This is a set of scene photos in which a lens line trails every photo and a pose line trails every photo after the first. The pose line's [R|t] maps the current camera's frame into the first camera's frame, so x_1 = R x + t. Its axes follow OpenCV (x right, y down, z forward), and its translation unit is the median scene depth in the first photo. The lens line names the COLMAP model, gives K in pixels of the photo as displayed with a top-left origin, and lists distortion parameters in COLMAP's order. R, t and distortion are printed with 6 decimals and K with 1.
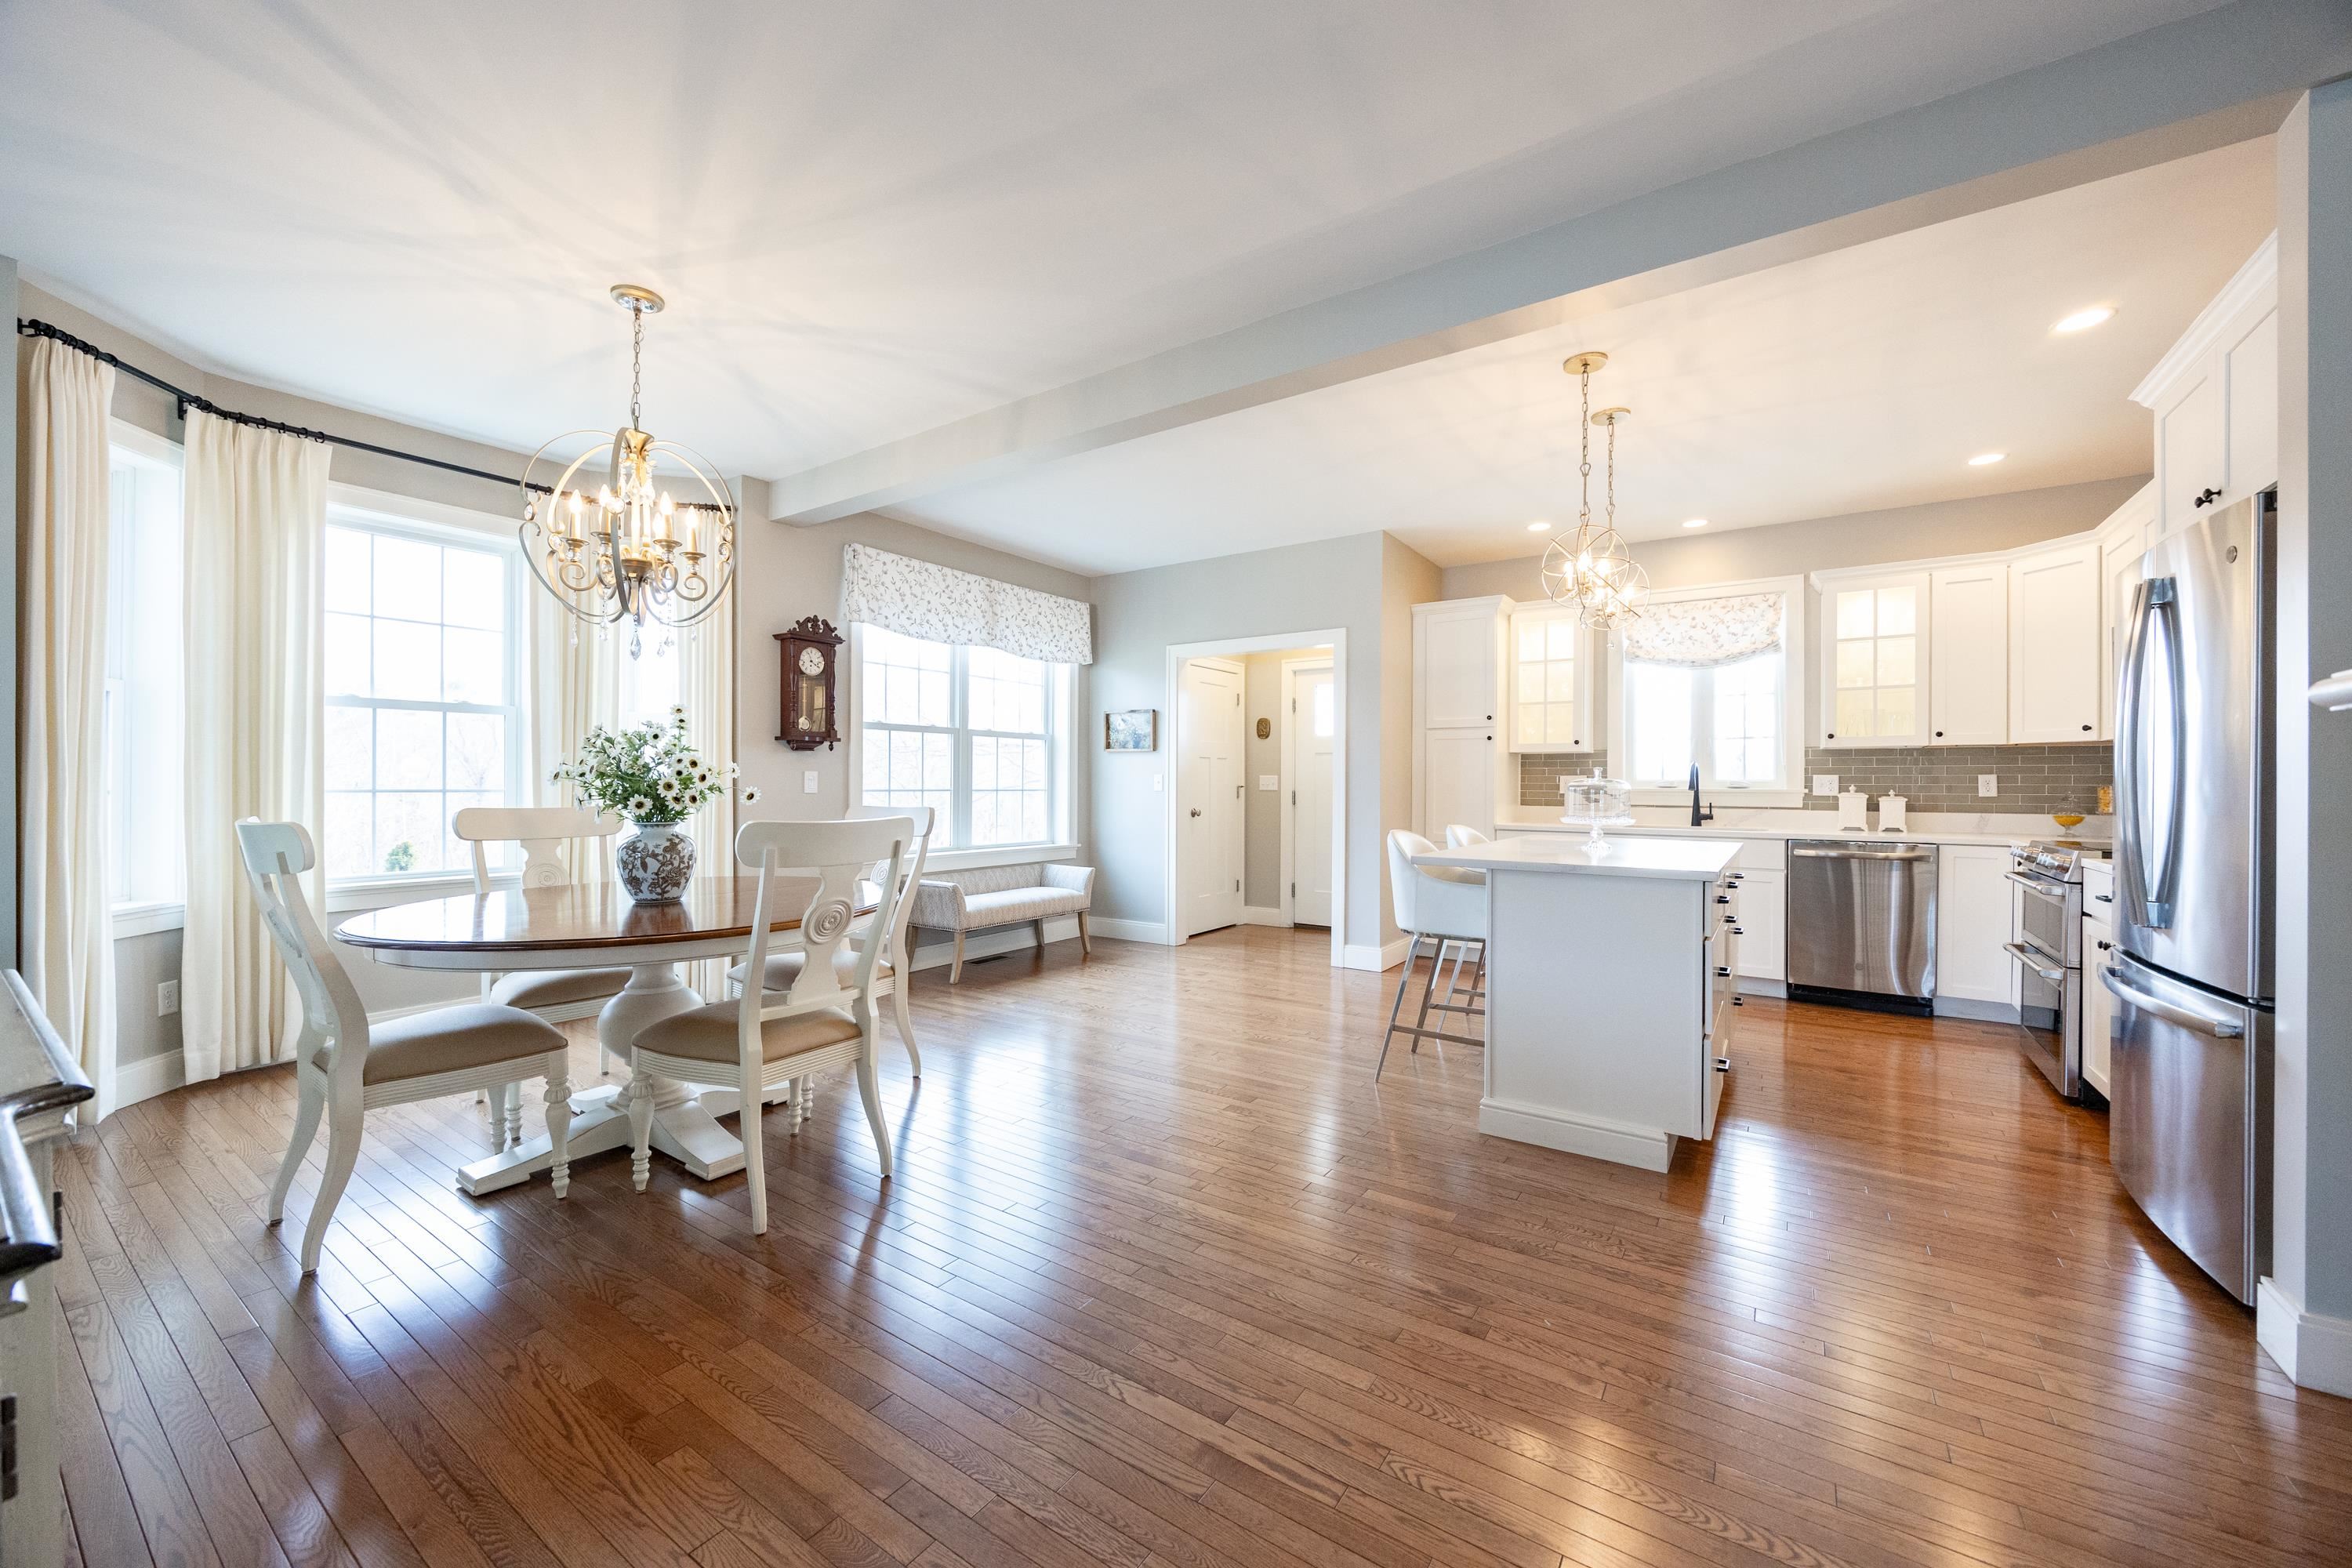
lens RADIAL K [[891.8, 0, 1180.3], [0, 891.8, 779.7], [0, 0, 1]] dist [-0.001163, -0.000610]
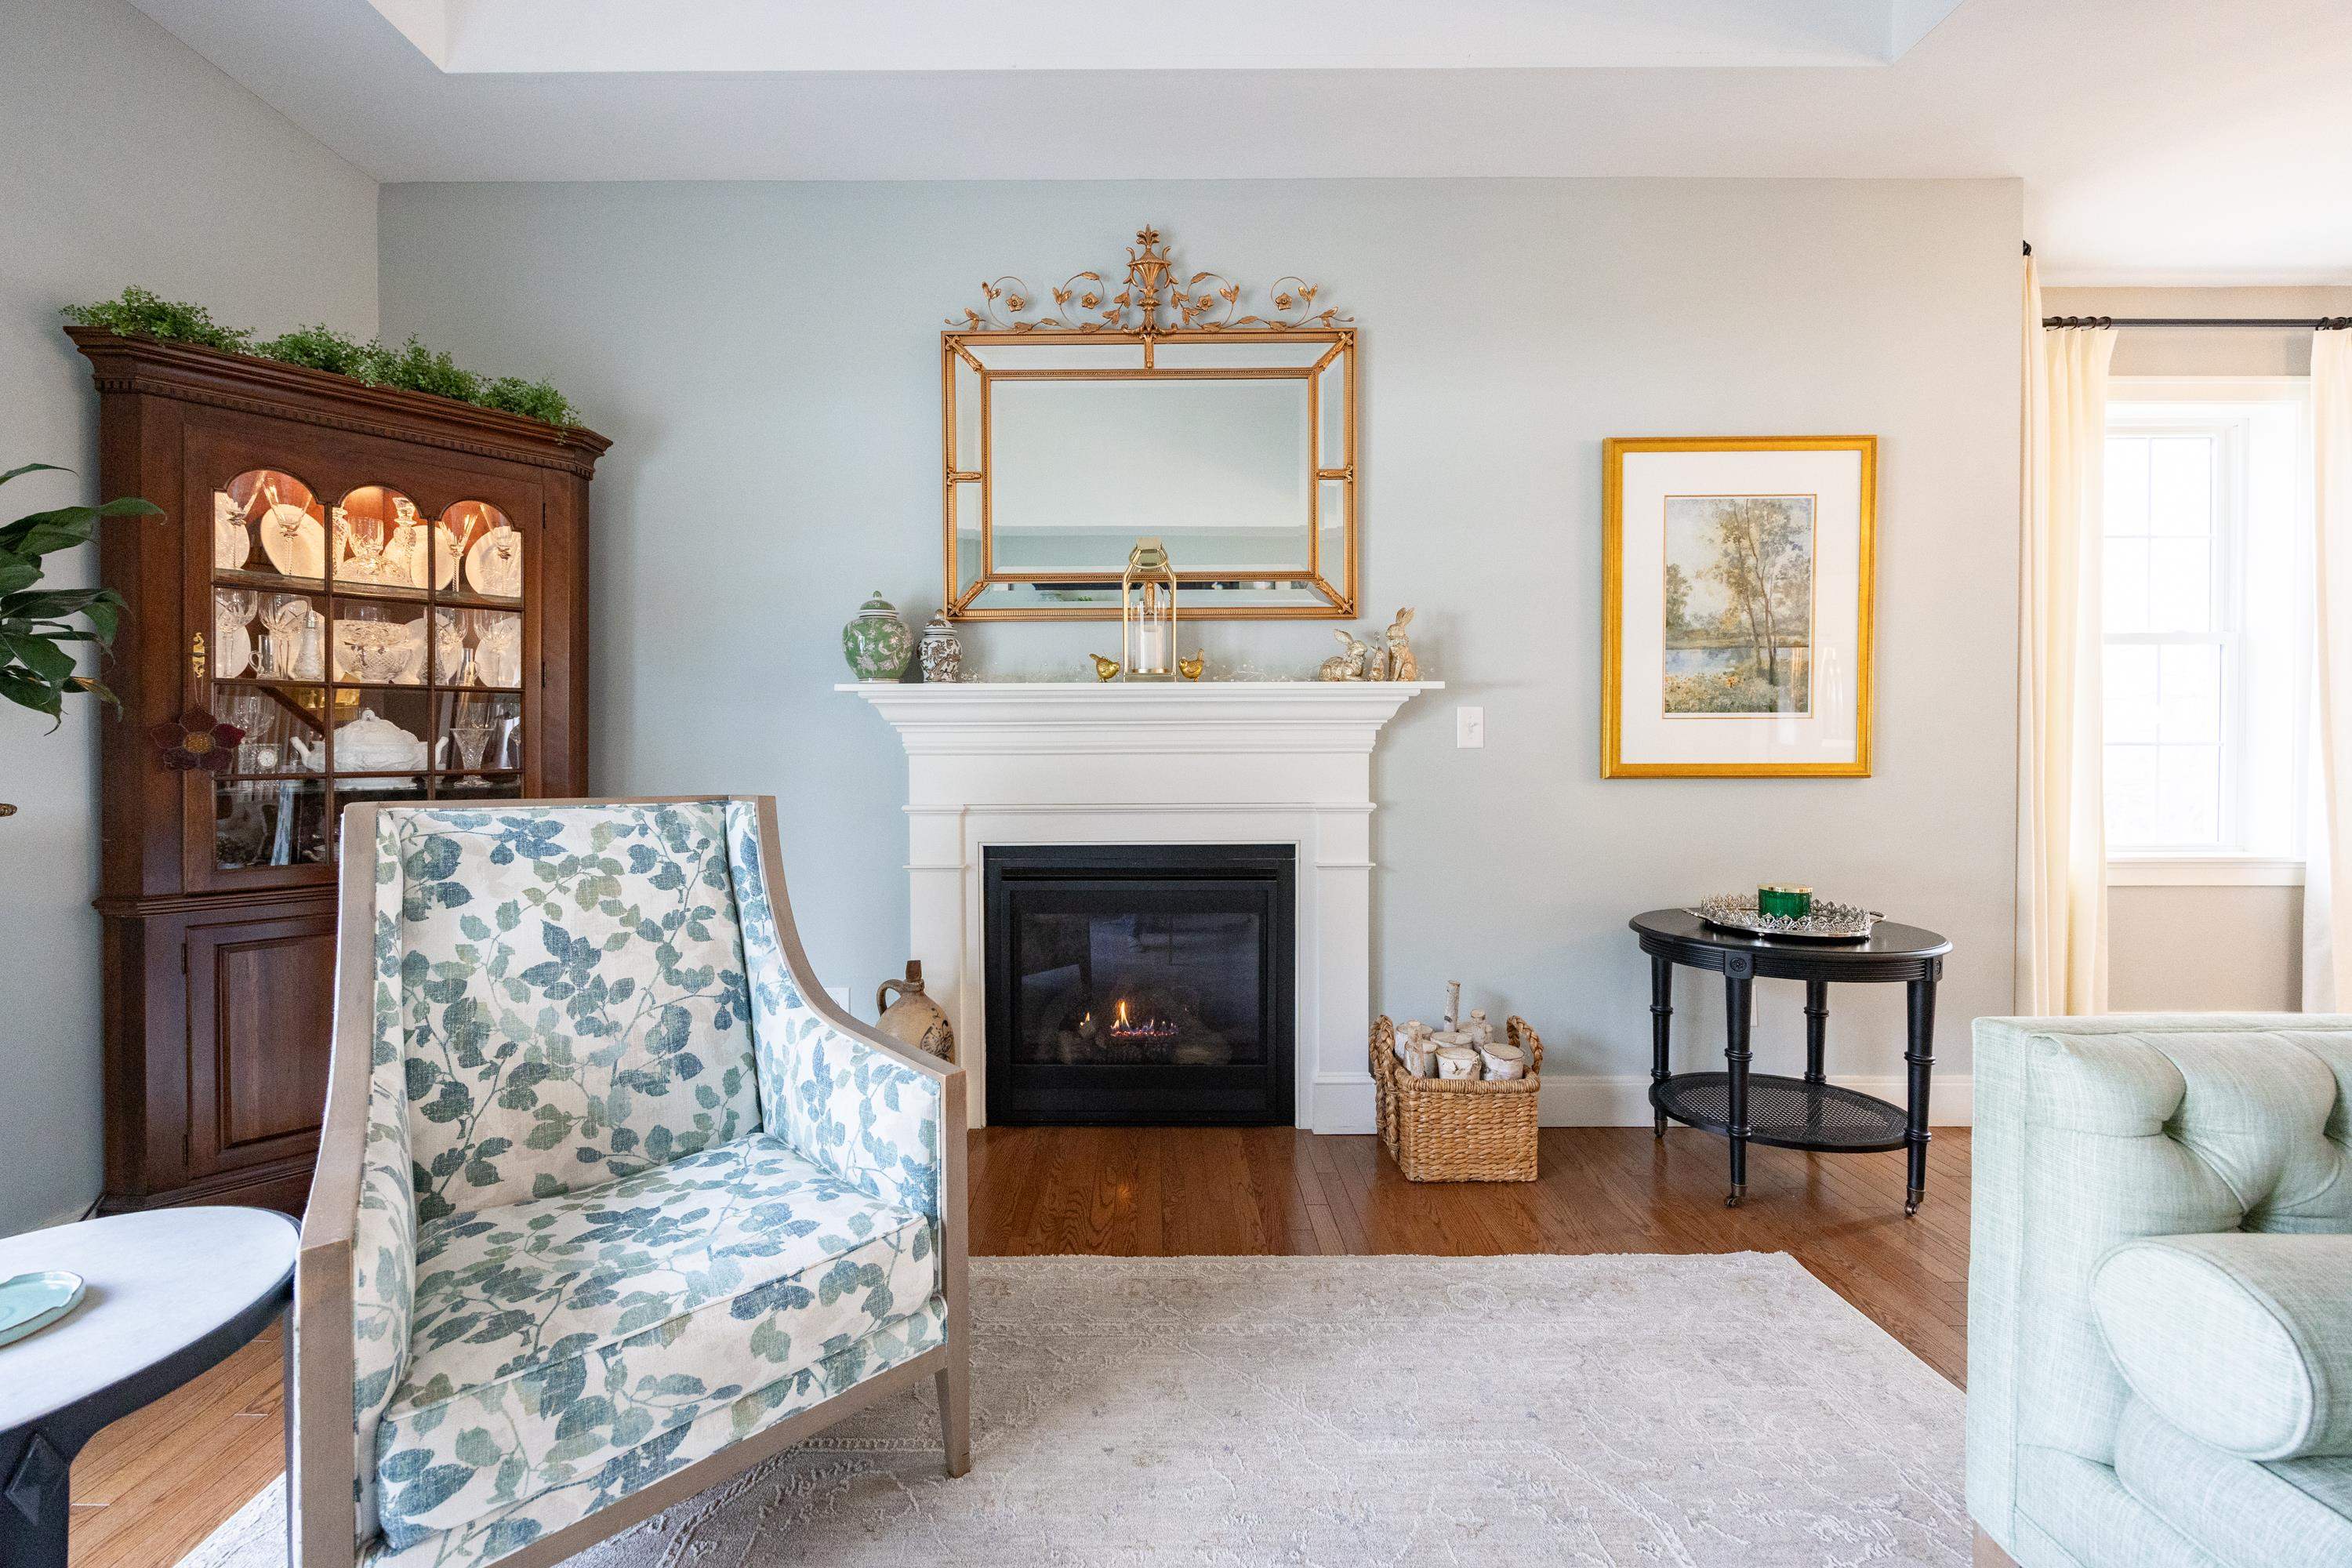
lens RADIAL K [[907.1, 0, 1140.1], [0, 907.1, 751.0], [0, 0, 1]] dist [-0.002562, -0.000281]
pose [[0.562018, 0.002706, -0.827121, -0.587658], [0.006035, 0.999955, 0.007373, 0.005764], [0.827103, -0.009136, 0.561976, -0.181017]]
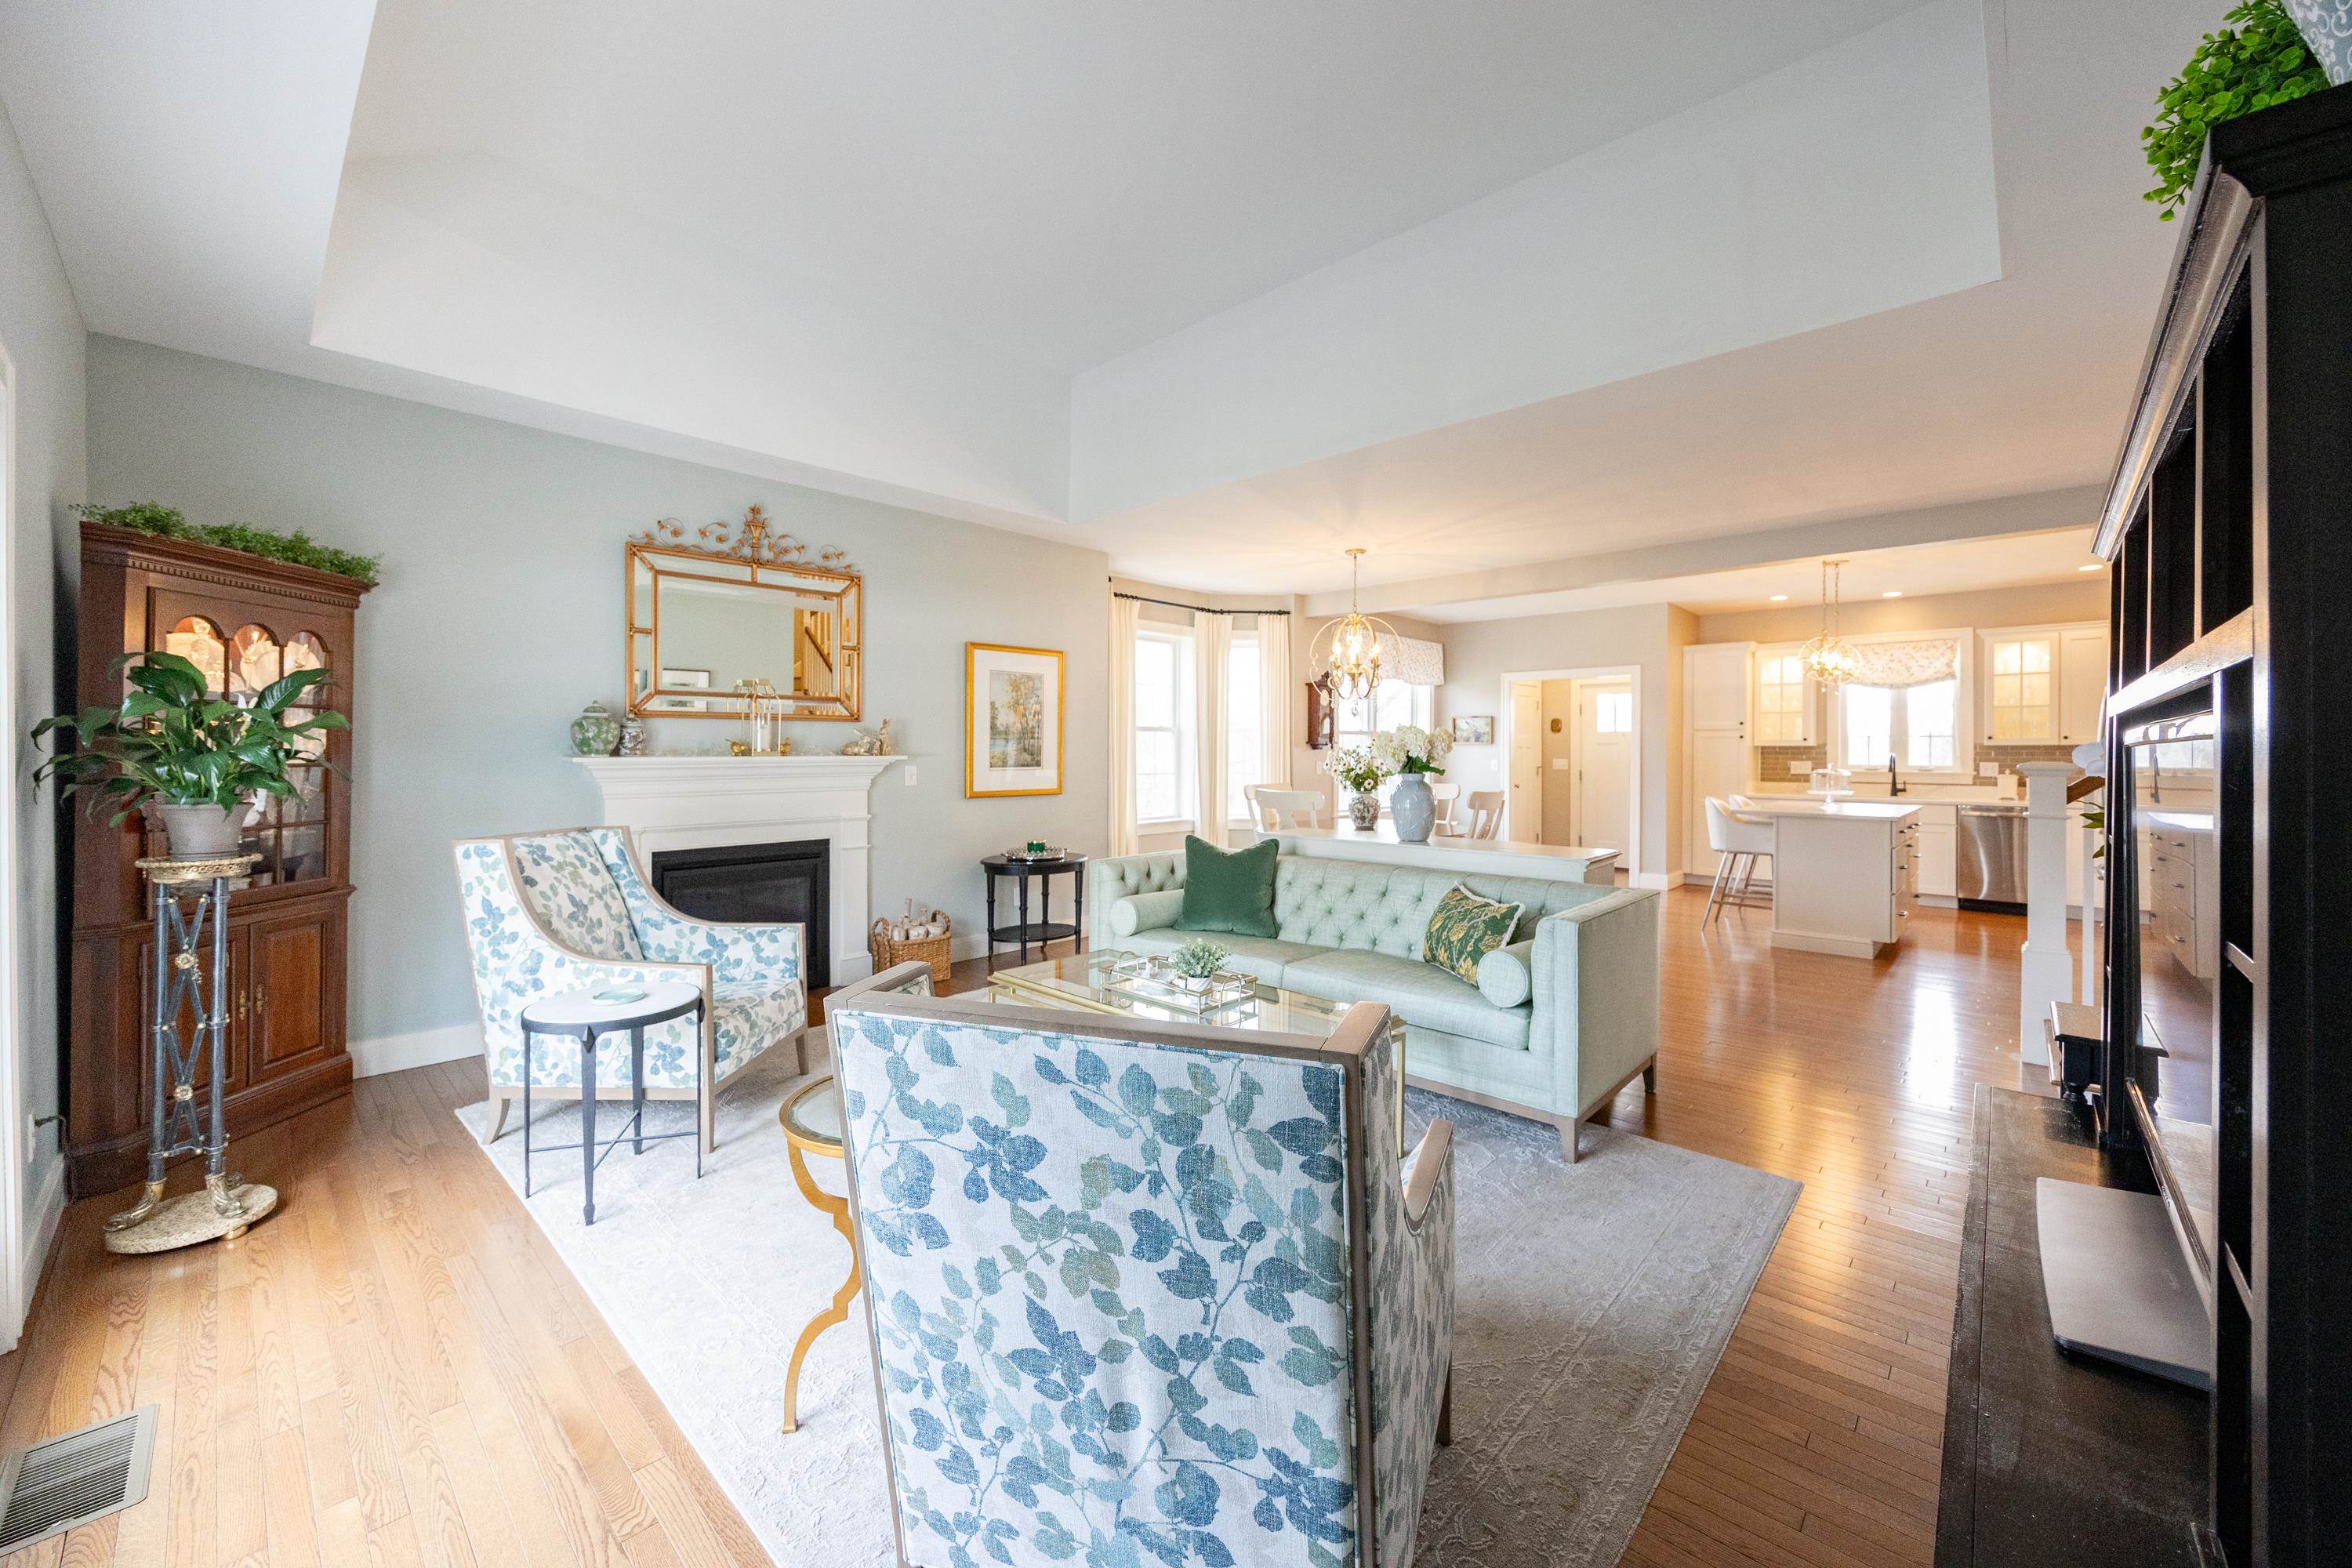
lens RADIAL K [[925.4, 0, 1184.3], [0, 925.4, 741.3], [0, 0, 1]] dist [0.000661, -0.000048]
pose [[0.989955, -0.003860, -0.141331, -0.430060], [0.002917, 0.999972, -0.006874, -0.037393], [0.141353, 0.006393, 0.989939, -0.797636]]
